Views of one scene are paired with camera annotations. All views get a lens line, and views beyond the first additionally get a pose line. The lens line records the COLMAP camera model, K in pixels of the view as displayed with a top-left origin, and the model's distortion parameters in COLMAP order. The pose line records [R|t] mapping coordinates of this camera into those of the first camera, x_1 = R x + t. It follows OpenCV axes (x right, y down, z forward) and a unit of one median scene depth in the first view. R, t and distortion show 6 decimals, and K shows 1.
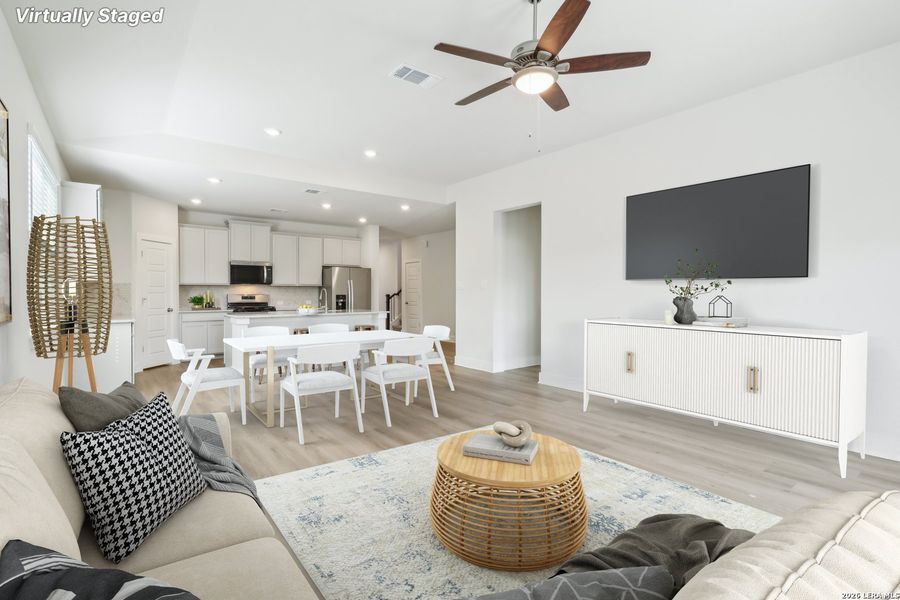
lens RADIAL K [[429.4, 0, 449.5], [0, 429.4, 297.0], [0, 0, 1]] dist [0.000932, 0.000276]
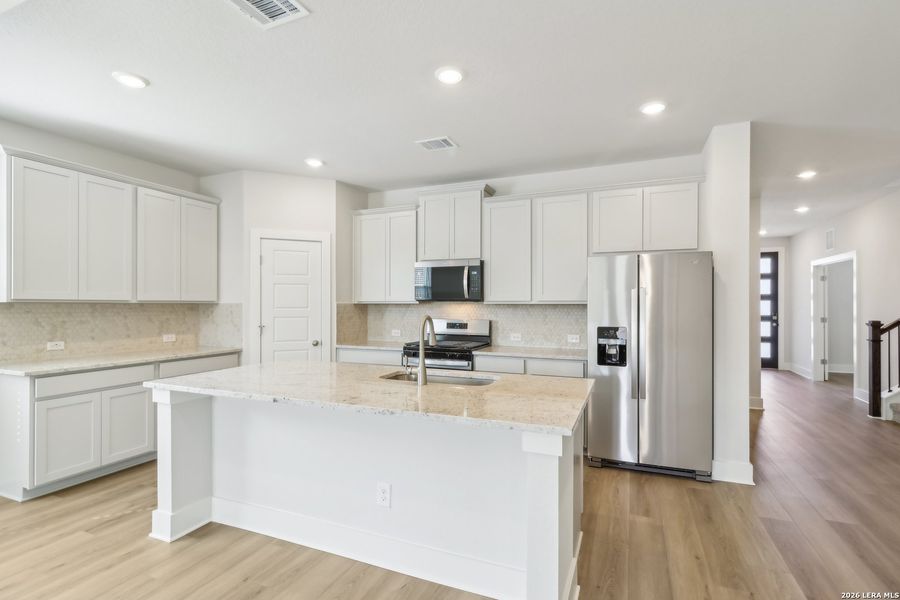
lens RADIAL K [[431.6, 0, 452.0], [0, 431.6, 306.1], [0, 0, 1]] dist [-0.000567, 0.000039]
pose [[0.489612, 0.002743, -0.871936, 0.016807], [-0.010754, 0.999938, -0.002893, -0.022420], [0.871874, 0.010793, 0.489611, 0.727953]]
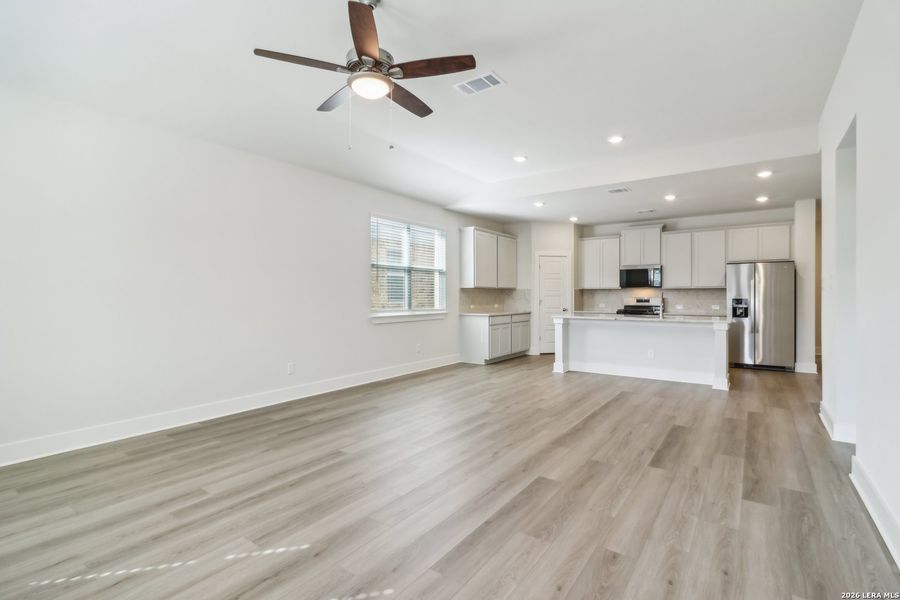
lens RADIAL K [[429.4, 0, 449.5], [0, 429.4, 297.0], [0, 0, 1]] dist [0.000932, 0.000276]
pose [[0.286703, 0.002456, -0.958017, 0.376025], [-0.010865, 0.999941, -0.000688, -0.001945], [0.957958, 0.010607, 0.286712, 0.275373]]
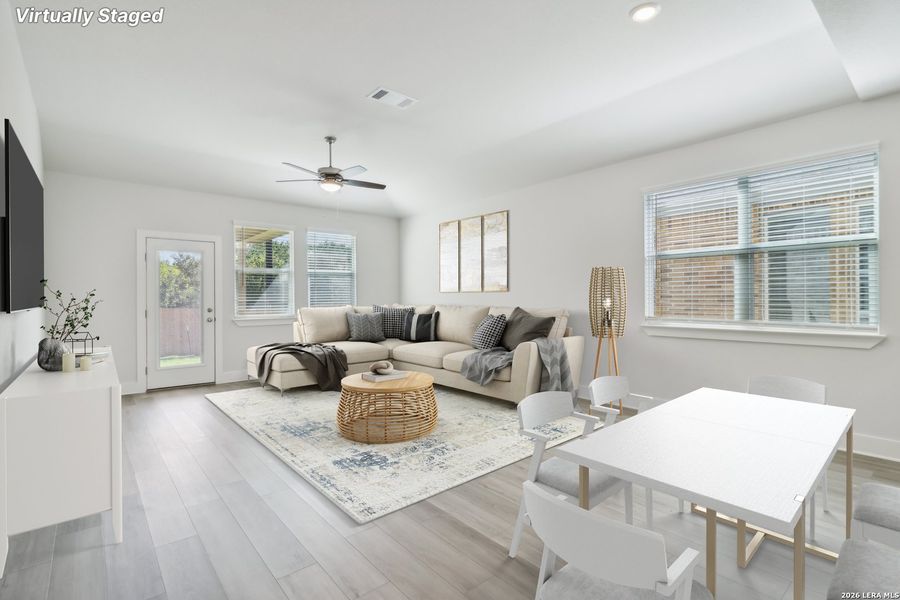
lens RADIAL K [[429.4, 0, 449.5], [0, 429.4, 297.0], [0, 0, 1]] dist [0.000932, 0.000276]
pose [[-0.999251, 0.017779, -0.034366, -0.072131], [0.017209, 0.999711, 0.016790, -0.018540], [0.034655, 0.016186, -0.999268, 0.888688]]
